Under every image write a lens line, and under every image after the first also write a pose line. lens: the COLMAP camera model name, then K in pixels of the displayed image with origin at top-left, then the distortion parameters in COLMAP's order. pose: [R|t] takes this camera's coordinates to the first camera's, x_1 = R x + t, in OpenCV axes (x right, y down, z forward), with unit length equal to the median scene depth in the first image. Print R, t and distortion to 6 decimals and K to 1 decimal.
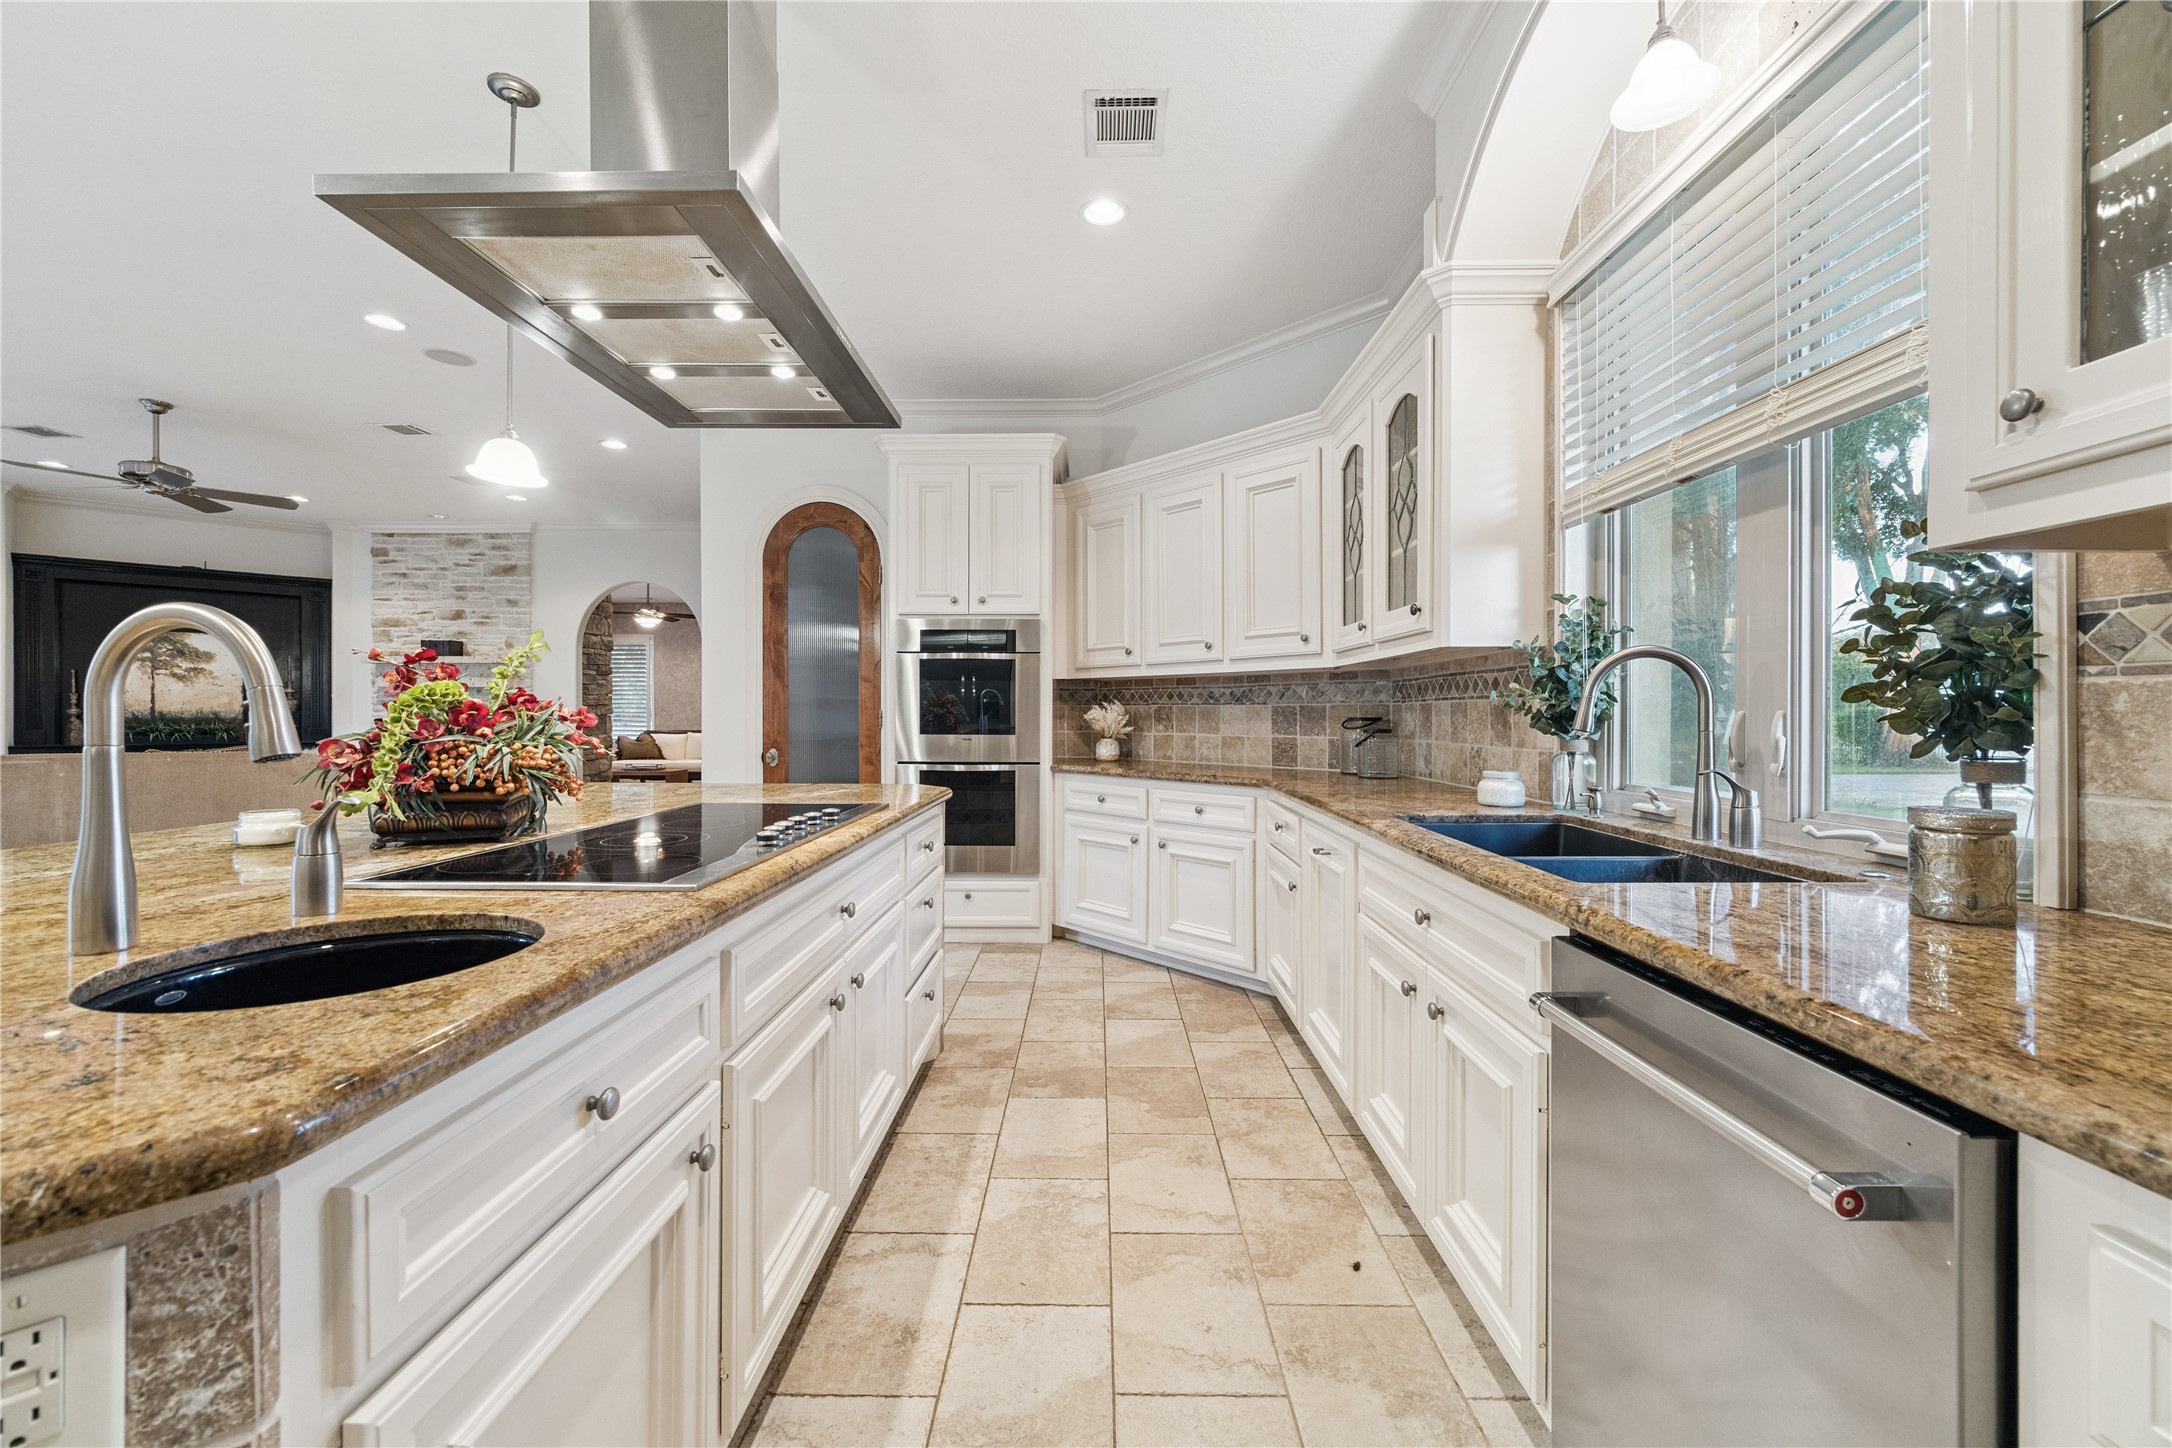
lens RADIAL K [[842.0, 0, 1086.1], [0, 842.0, 716.9], [0, 0, 1]] dist [-0.001194, -0.000026]
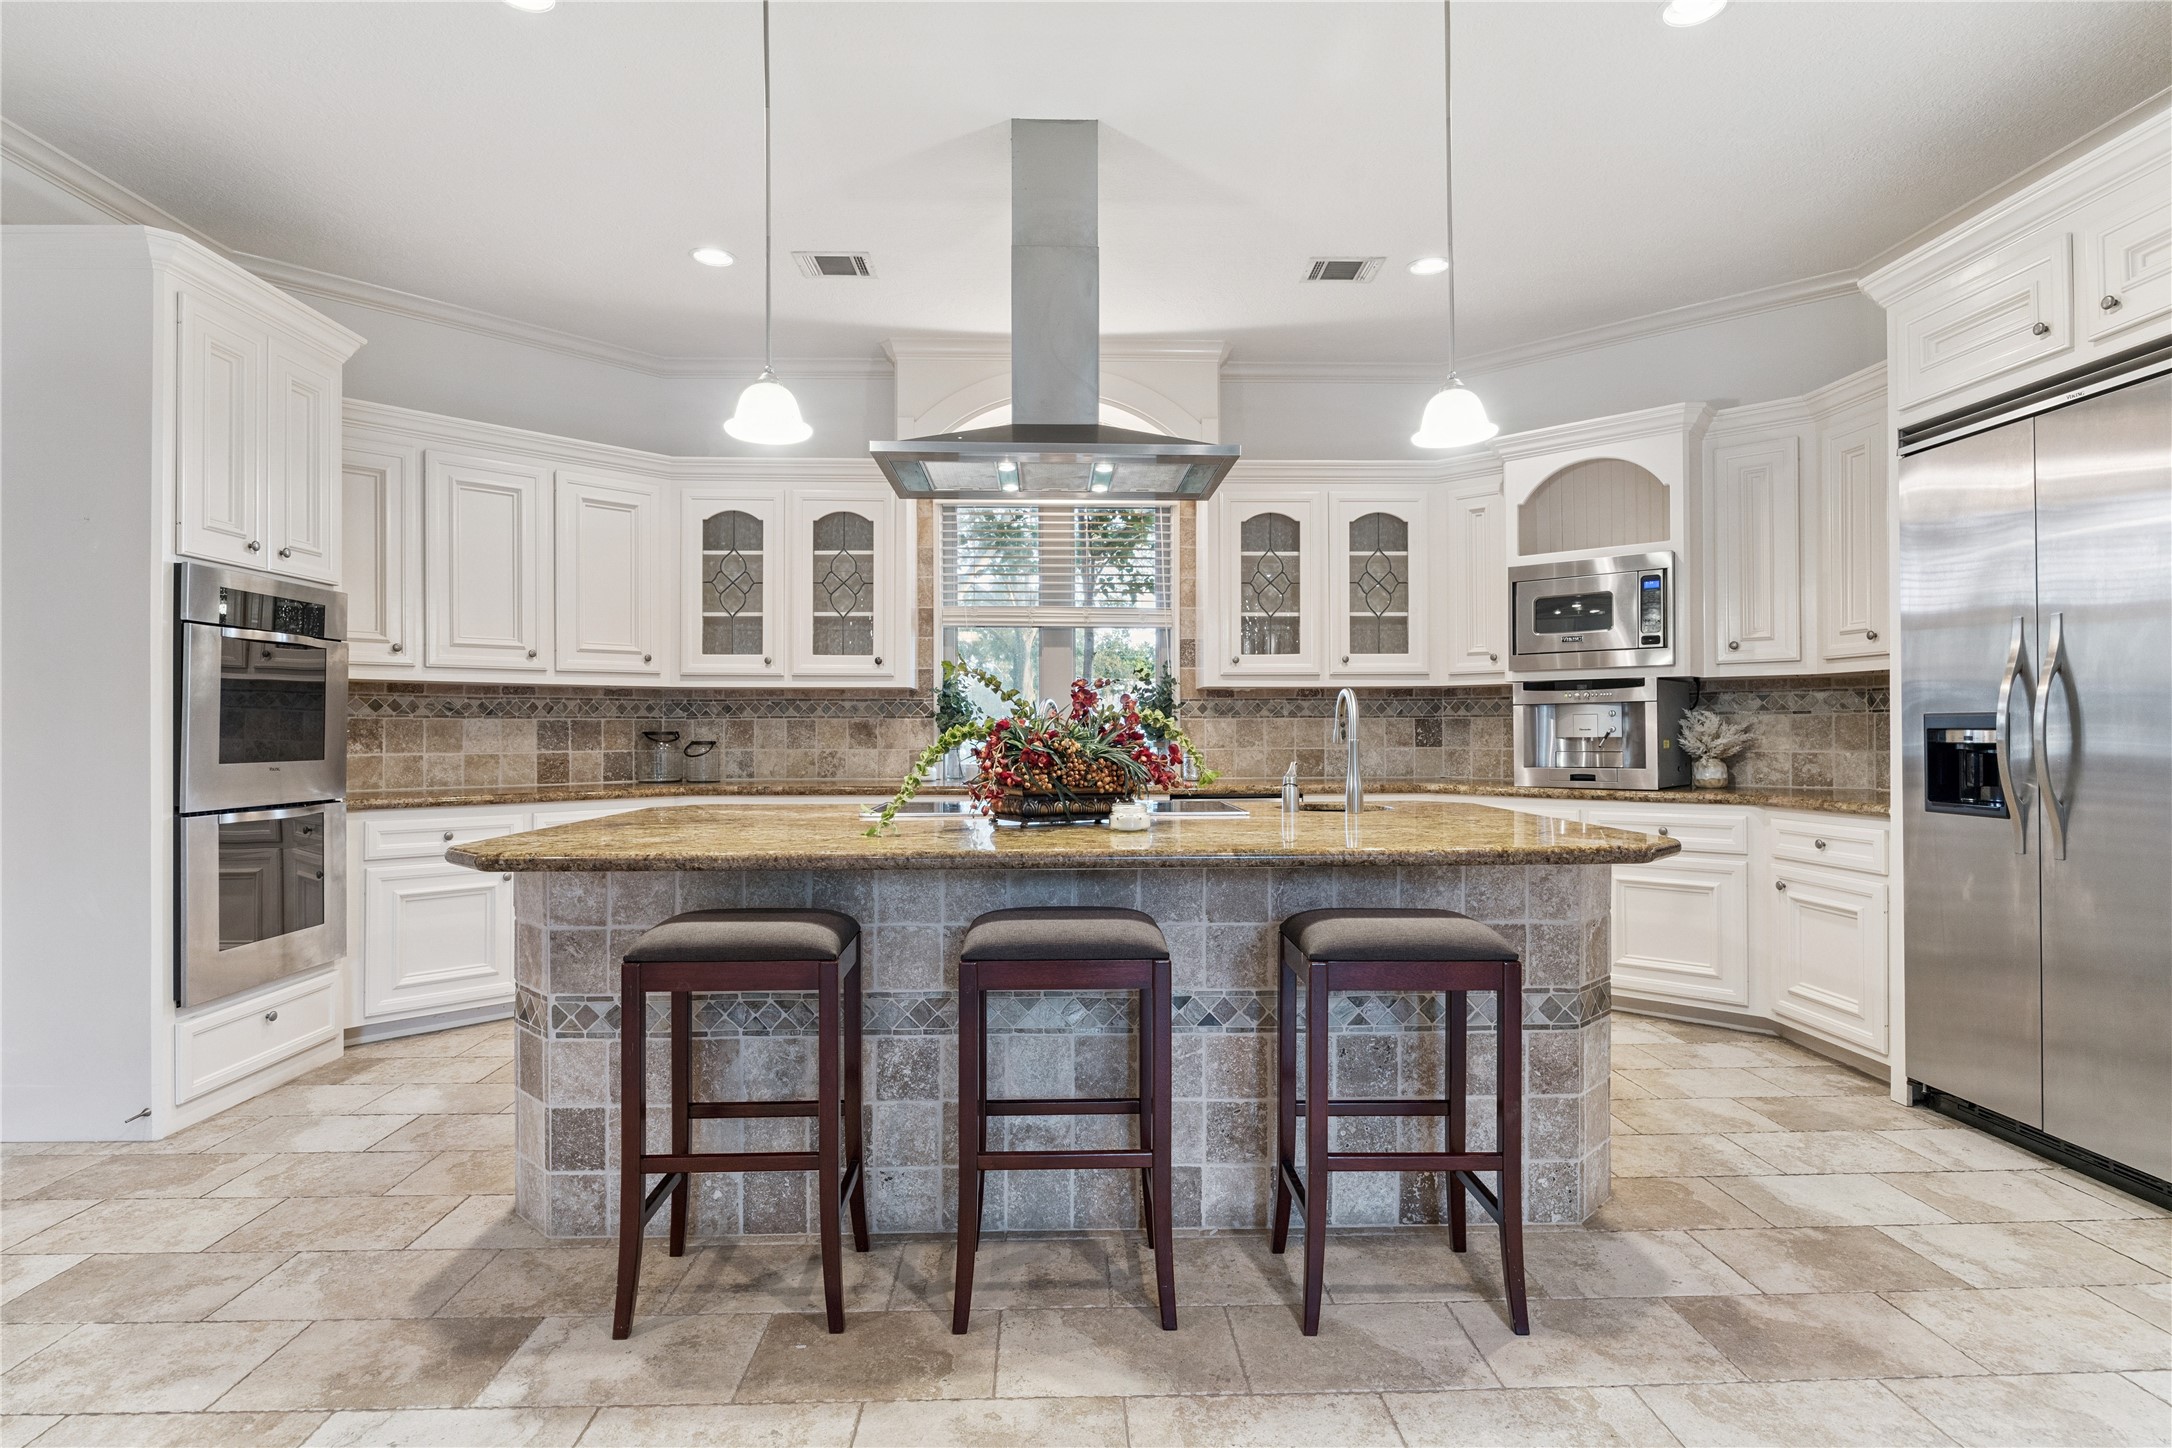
lens RADIAL K [[1176.9, 0, 1084.7], [0, 1176.9, 726.3], [0, 0, 1]] dist [0.000067, -0.000013]
pose [[-0.042880, 0.001383, 0.999079, -1.067485], [0.006054, 0.999981, -0.001125, -0.000933], [-0.999062, 0.006000, -0.042887, 0.426440]]
